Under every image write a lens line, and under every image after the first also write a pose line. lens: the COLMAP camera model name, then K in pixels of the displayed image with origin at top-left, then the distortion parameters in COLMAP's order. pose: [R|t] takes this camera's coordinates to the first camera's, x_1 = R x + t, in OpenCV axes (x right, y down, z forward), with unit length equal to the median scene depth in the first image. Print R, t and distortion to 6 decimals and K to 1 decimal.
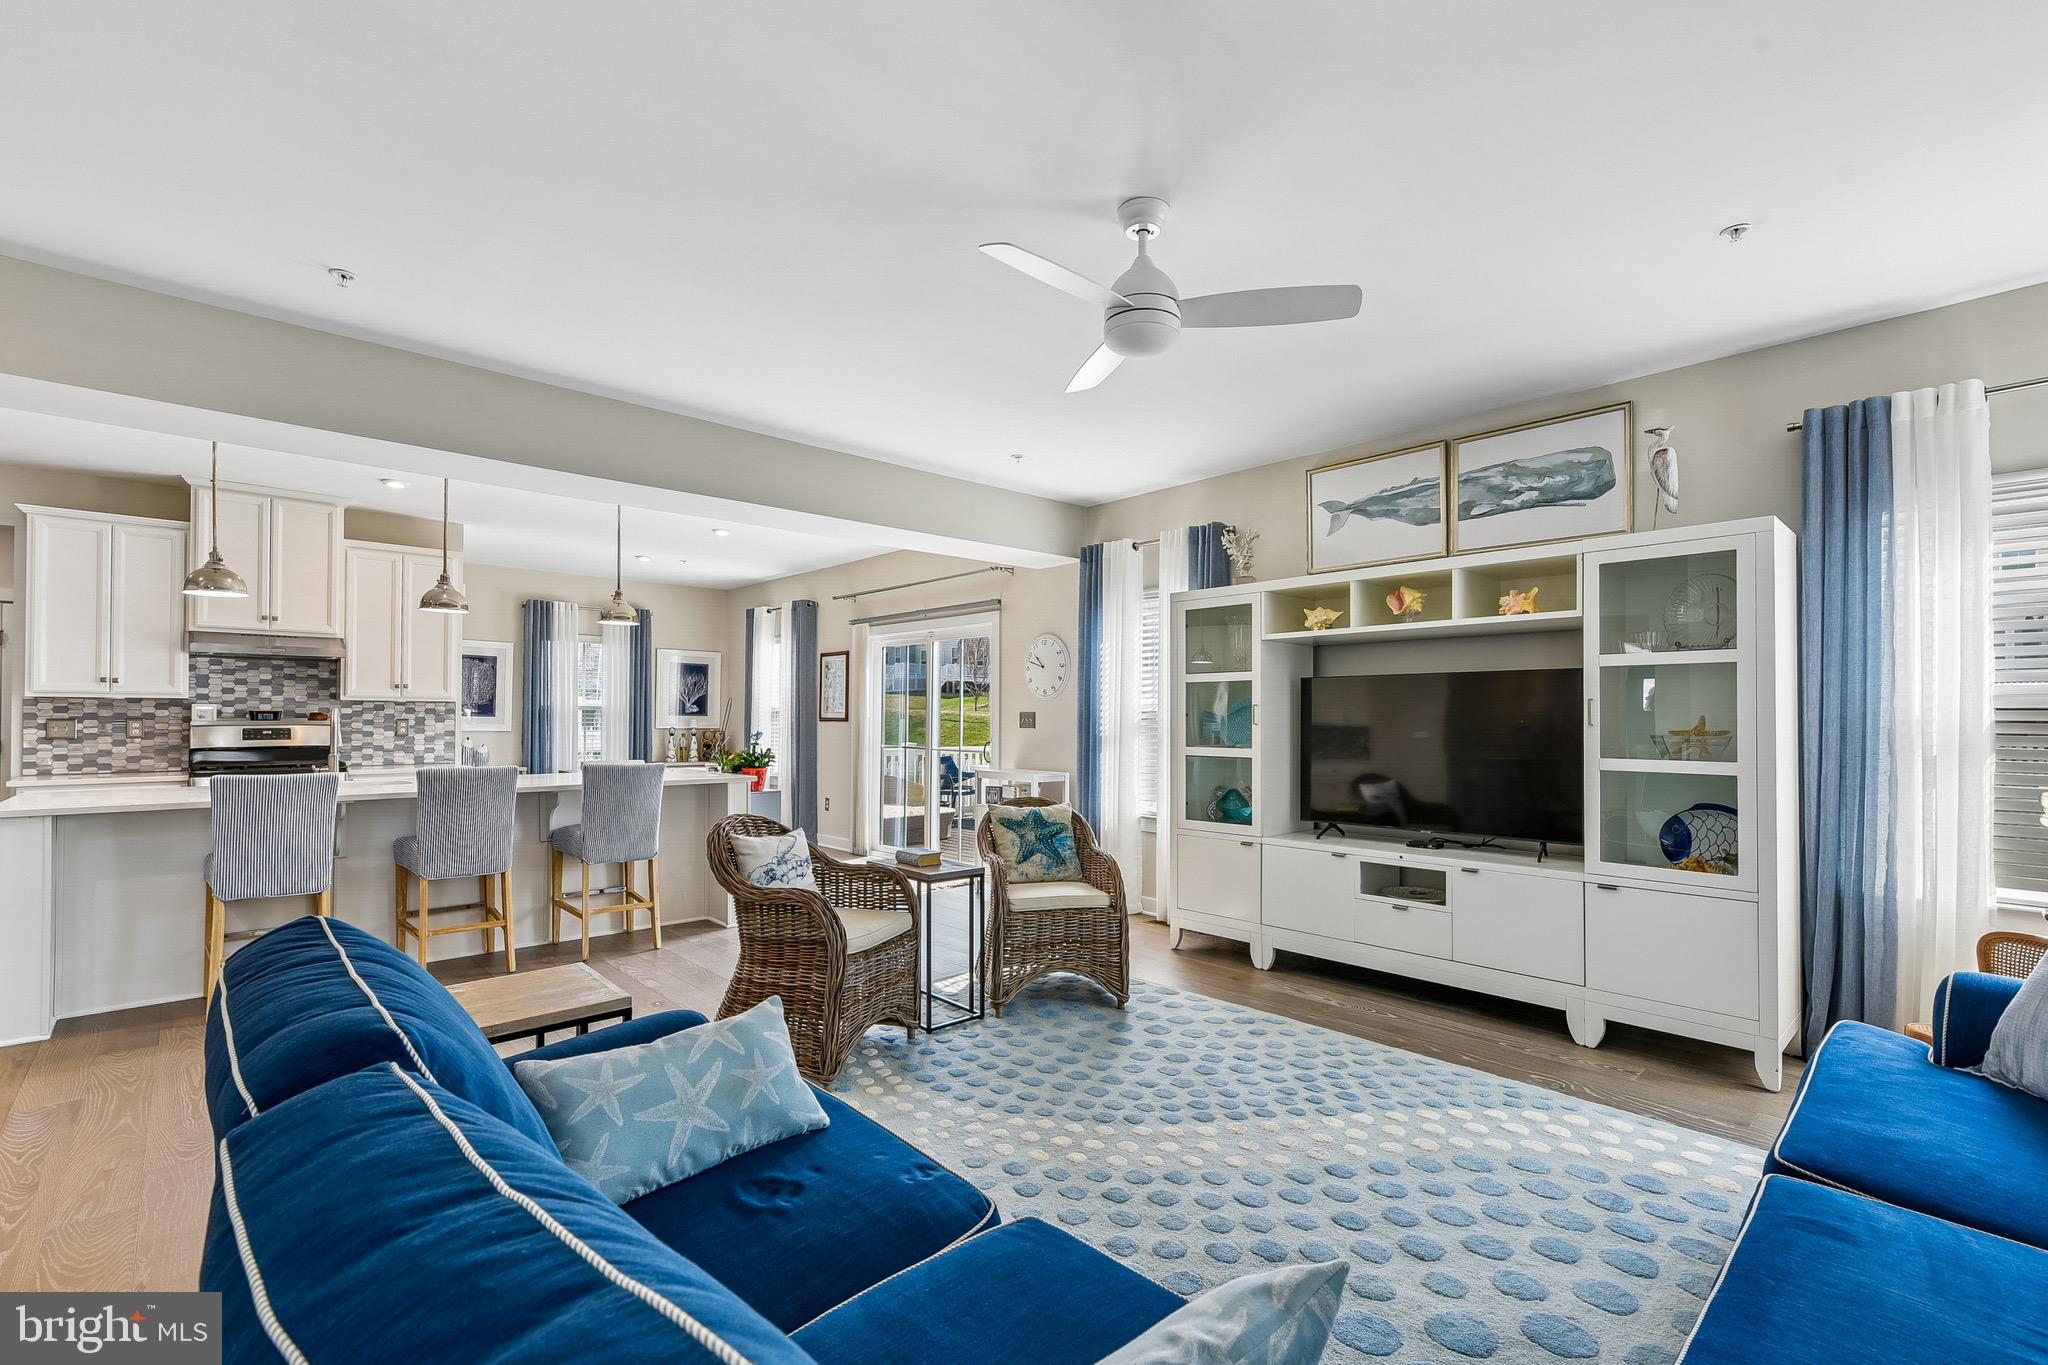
lens RADIAL K [[905.5, 0, 1017.9], [0, 905.5, 706.1], [0, 0, 1]] dist [0.003752, 0.000798]
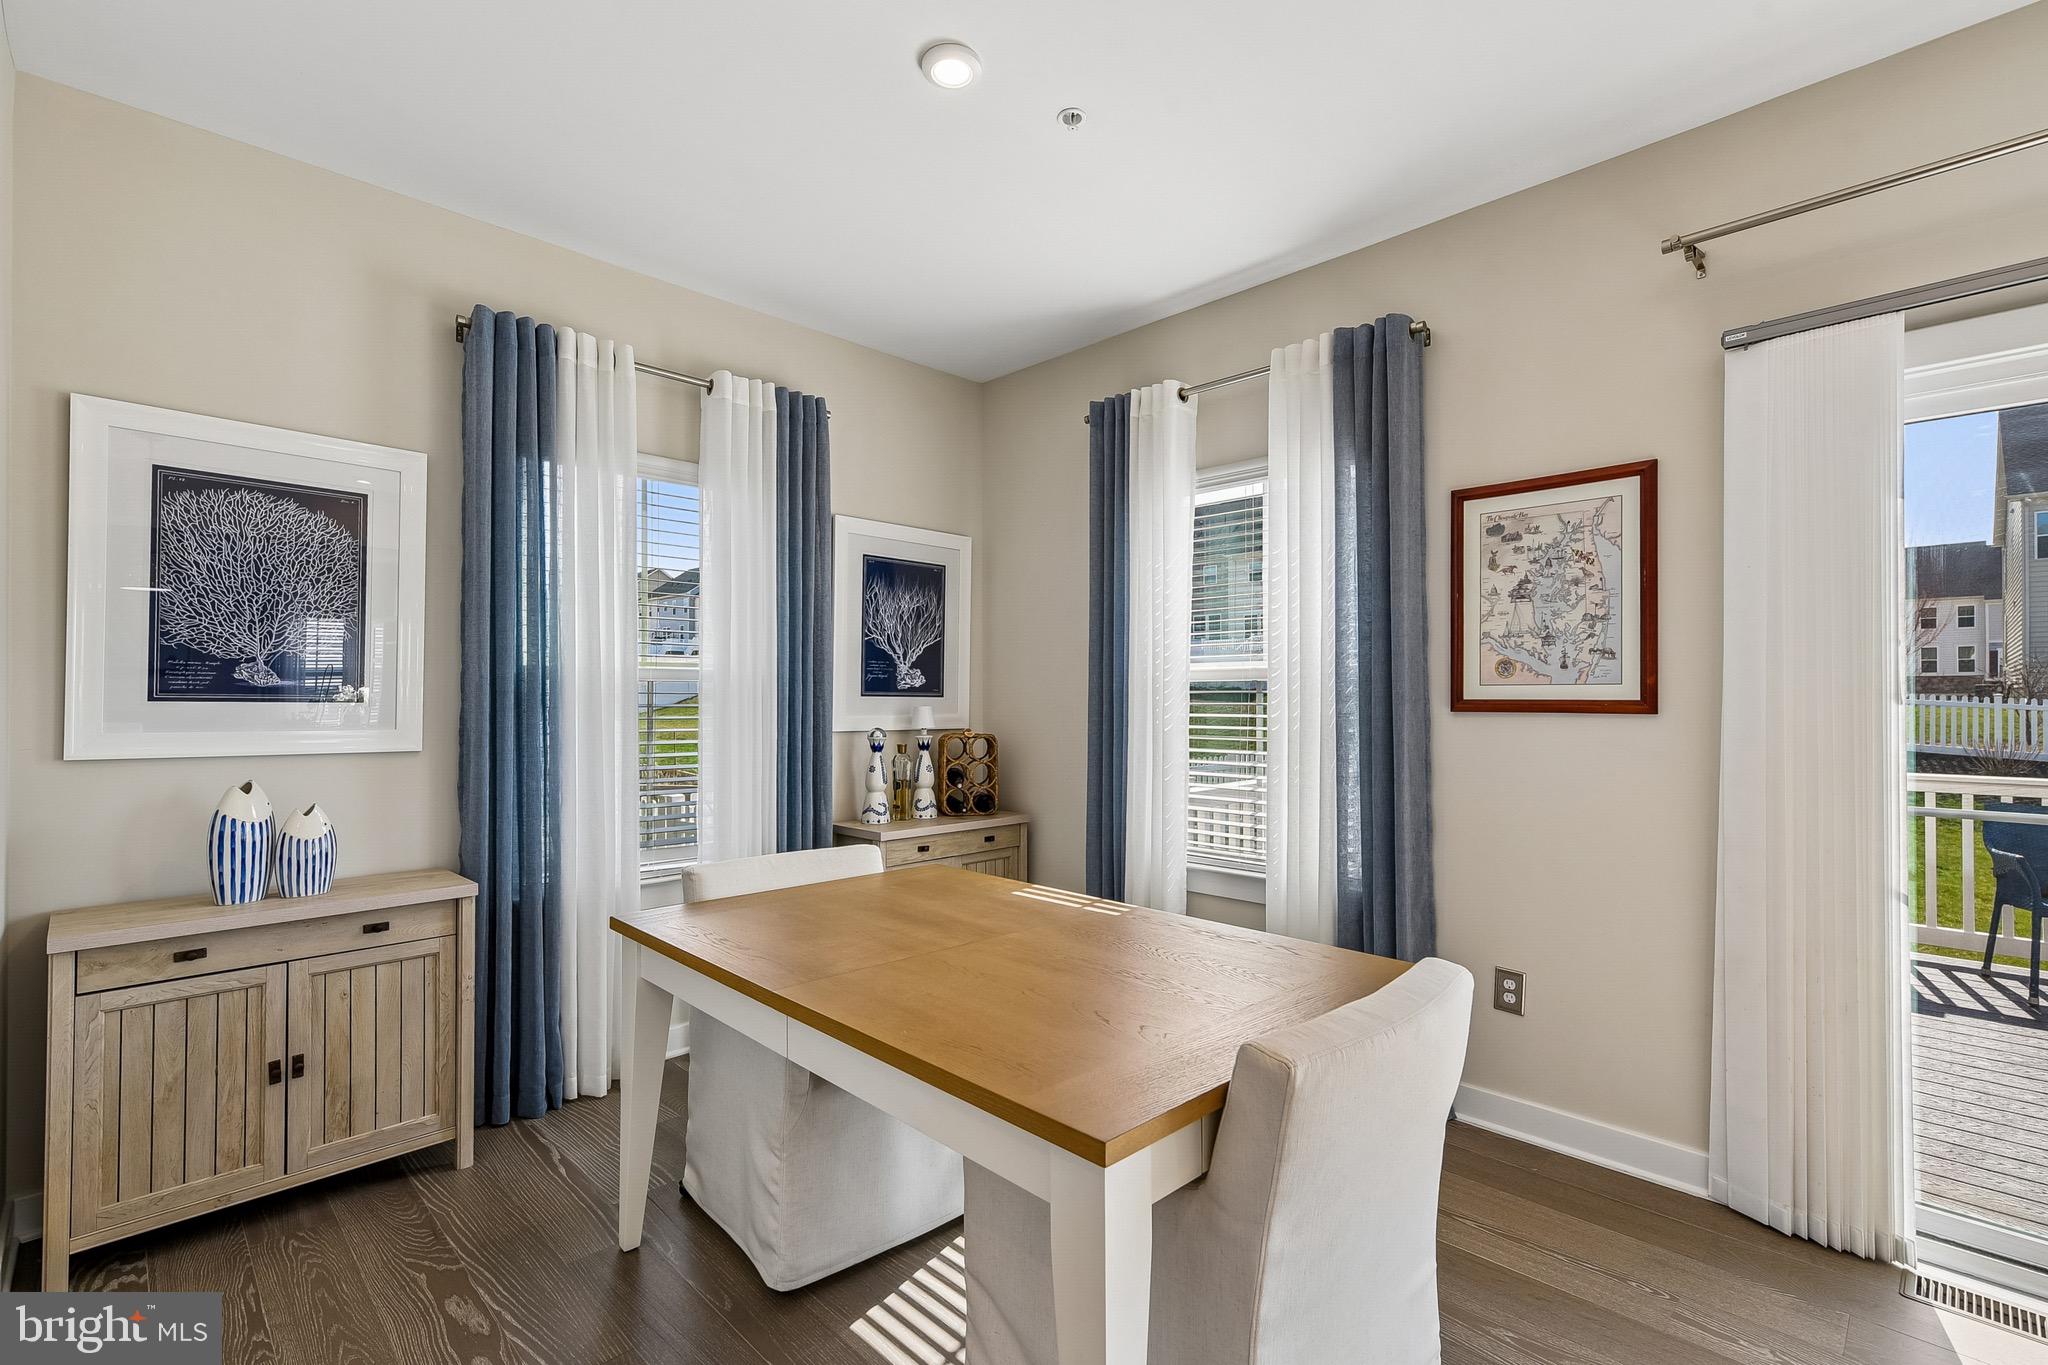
lens RADIAL K [[905.5, 0, 1014.6], [0, 905.5, 683.9], [0, 0, 1]] dist [0.003752, 0.000798]
pose [[0.998953, -0.004813, 0.045497, -0.582713], [0.004885, 0.999987, -0.001465, 0.010699], [-0.045489, 0.001686, 0.998963, 1.070779]]
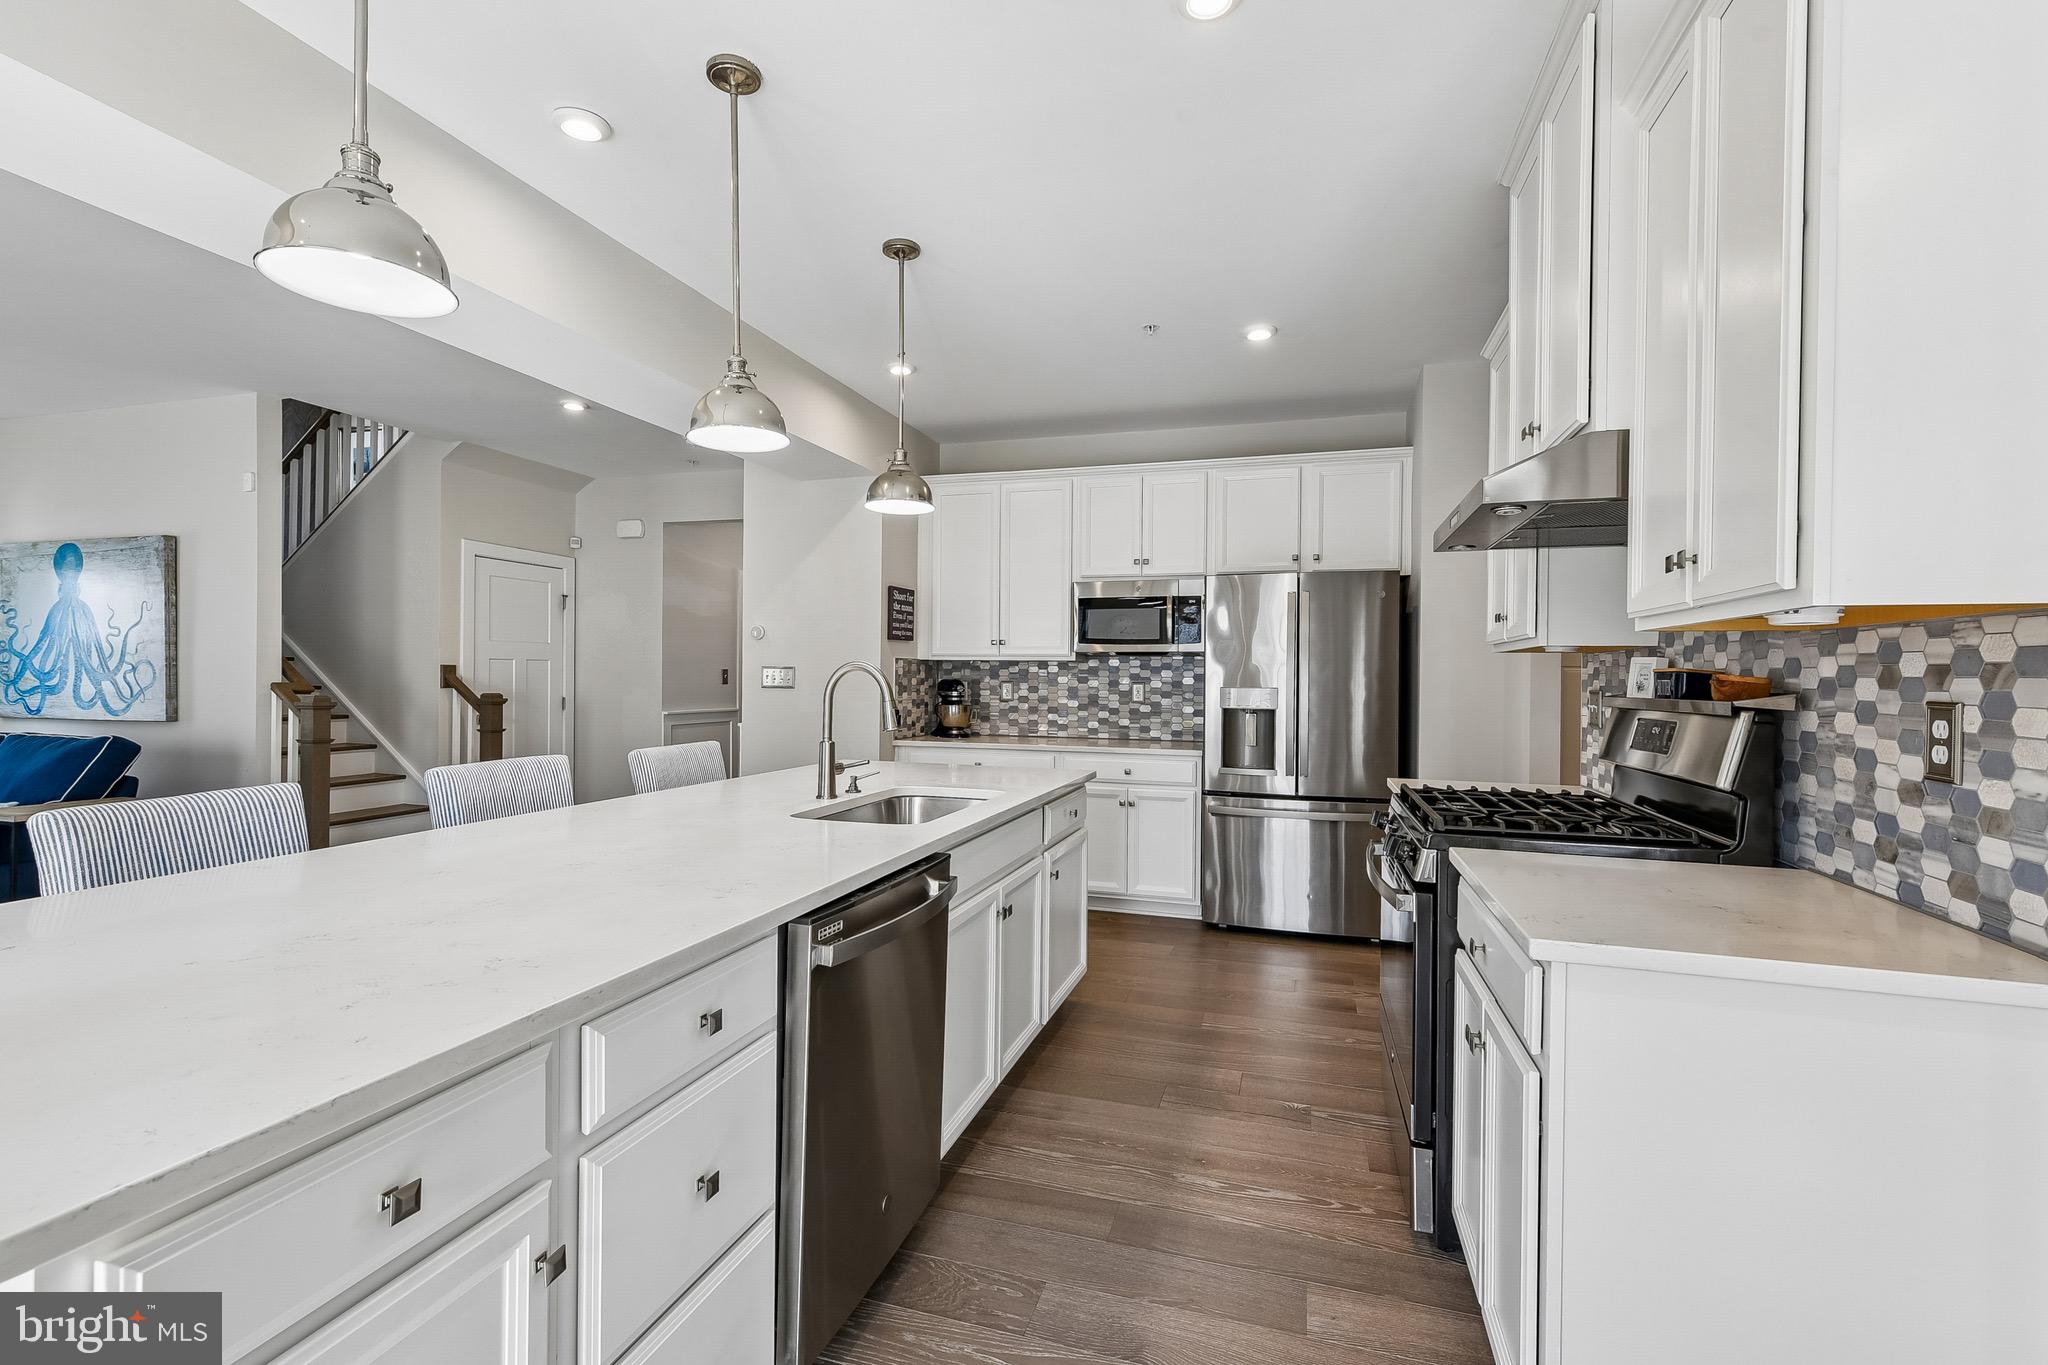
lens RADIAL K [[905.5, 0, 1022.0], [0, 905.5, 679.9], [0, 0, 1]] dist [0.003752, 0.000798]
pose [[-0.864502, -0.011322, -0.502502, -0.445248], [-0.007427, 0.999925, -0.009751, 0.014772], [0.502574, -0.004698, -0.864521, 1.226759]]
